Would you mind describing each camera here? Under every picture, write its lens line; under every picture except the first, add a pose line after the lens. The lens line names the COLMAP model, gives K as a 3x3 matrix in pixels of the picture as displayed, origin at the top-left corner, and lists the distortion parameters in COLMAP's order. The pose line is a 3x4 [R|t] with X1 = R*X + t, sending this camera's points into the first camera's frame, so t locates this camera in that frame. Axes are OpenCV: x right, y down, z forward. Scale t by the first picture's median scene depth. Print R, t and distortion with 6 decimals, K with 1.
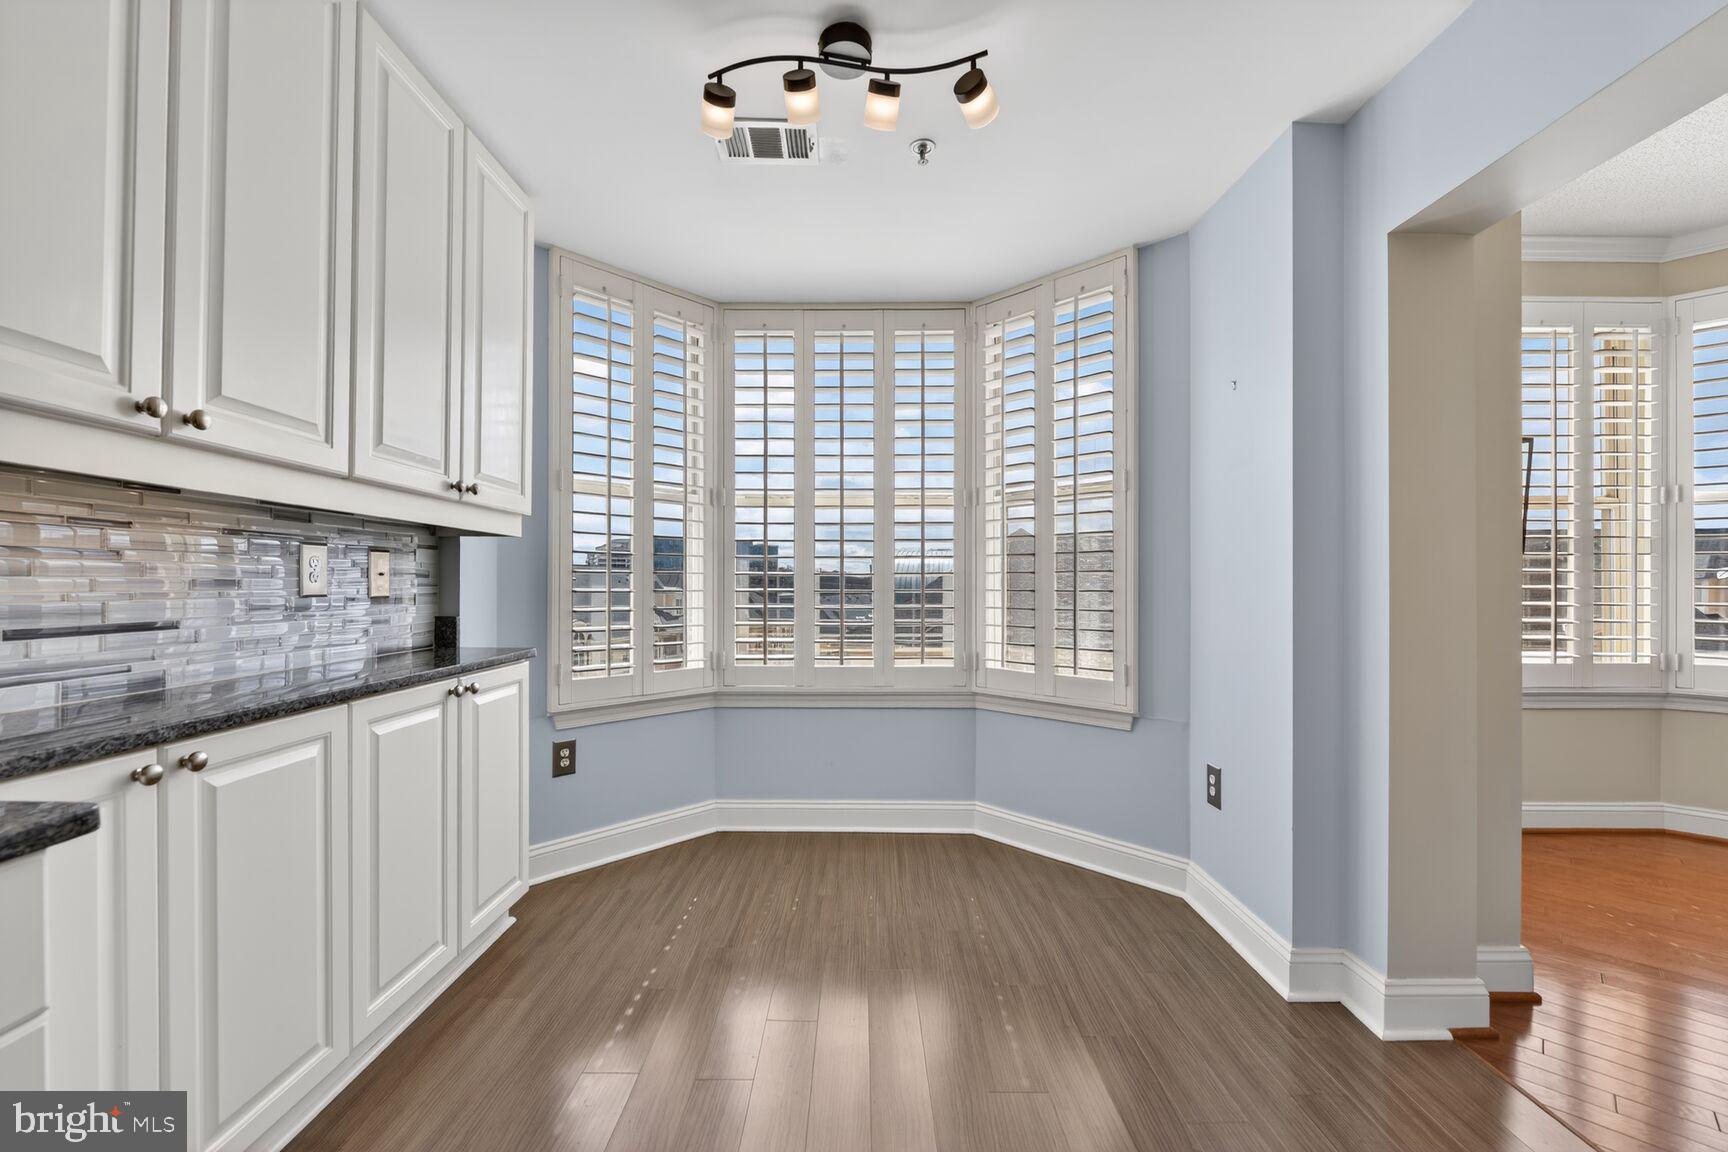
lens RADIAL K [[687.1, 0, 859.5], [0, 687.1, 579.5], [0, 0, 1]] dist [-0.000436, -0.000625]
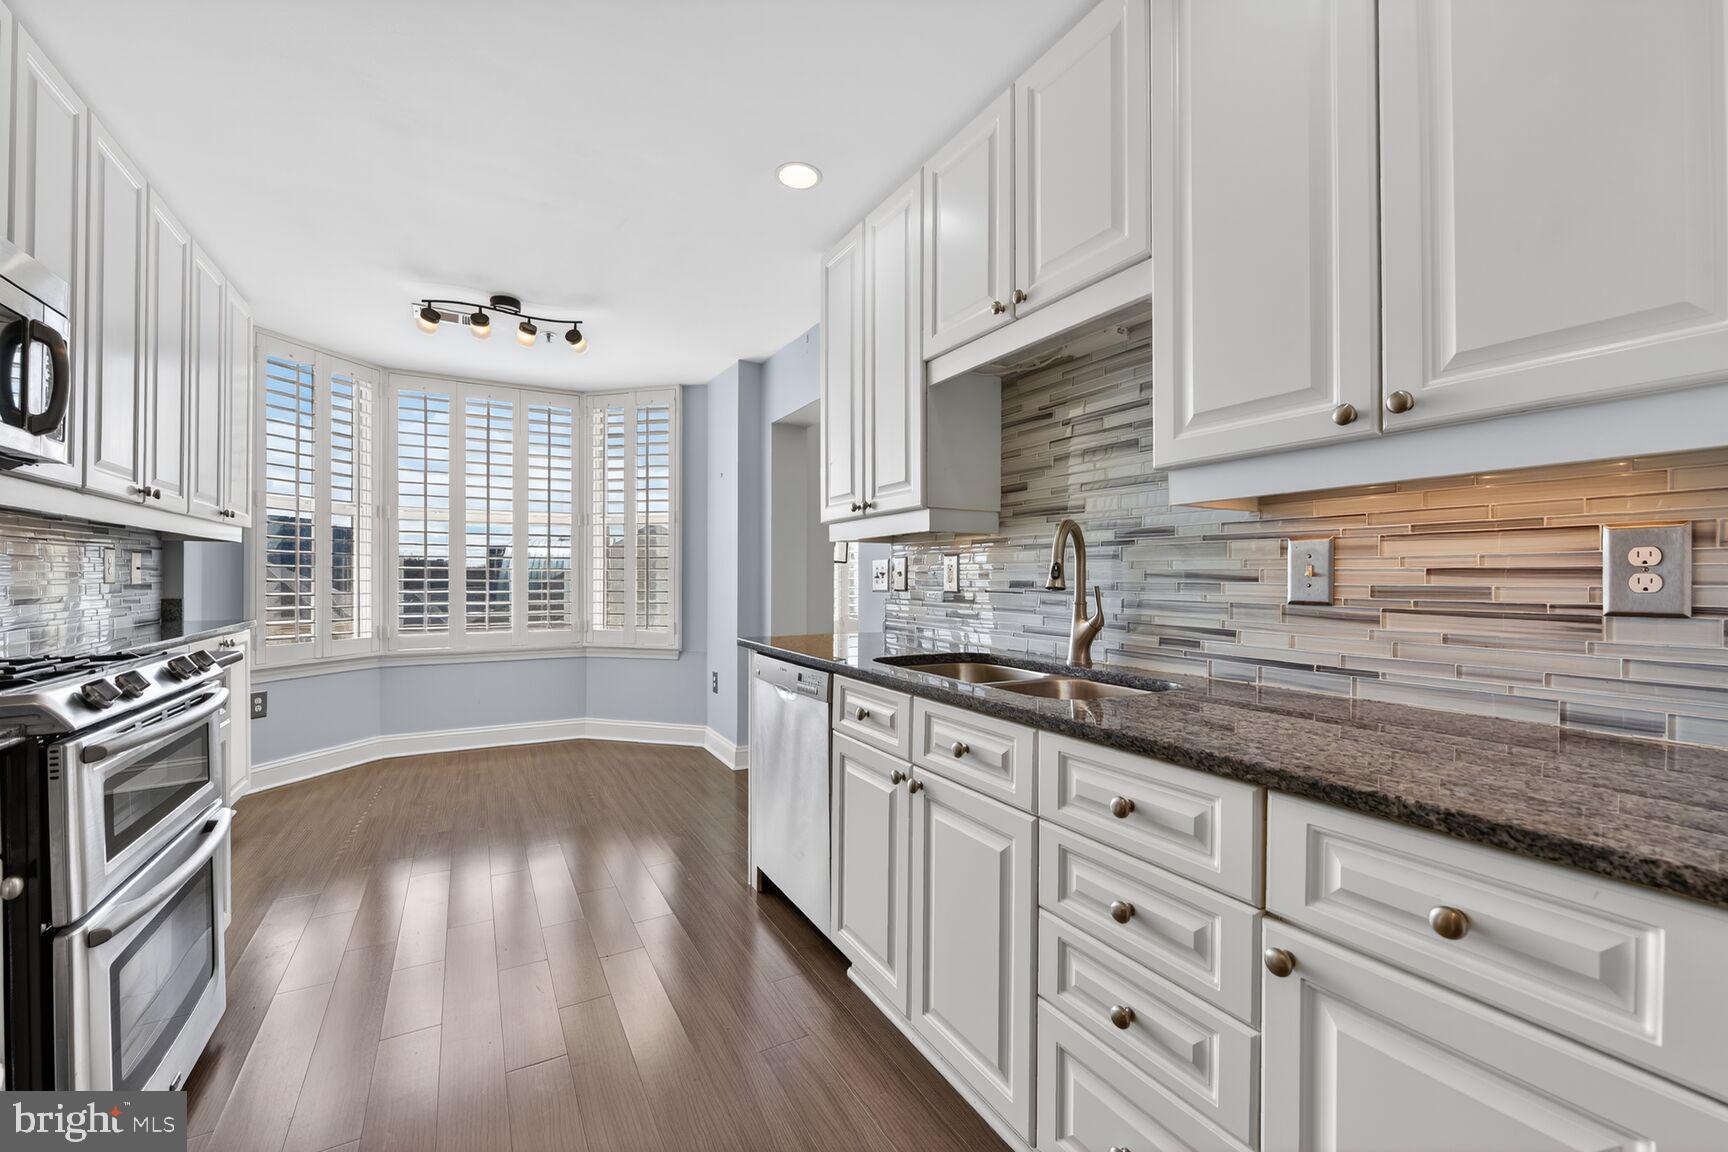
lens RADIAL K [[687.1, 0, 859.5], [0, 687.1, 579.5], [0, 0, 1]] dist [-0.000436, -0.000625]
pose [[0.869510, -0.000342, 0.493915, -0.071134], [-0.005142, 0.999939, 0.009745, -0.005280], [-0.493888, -0.011013, 0.869456, -0.775454]]
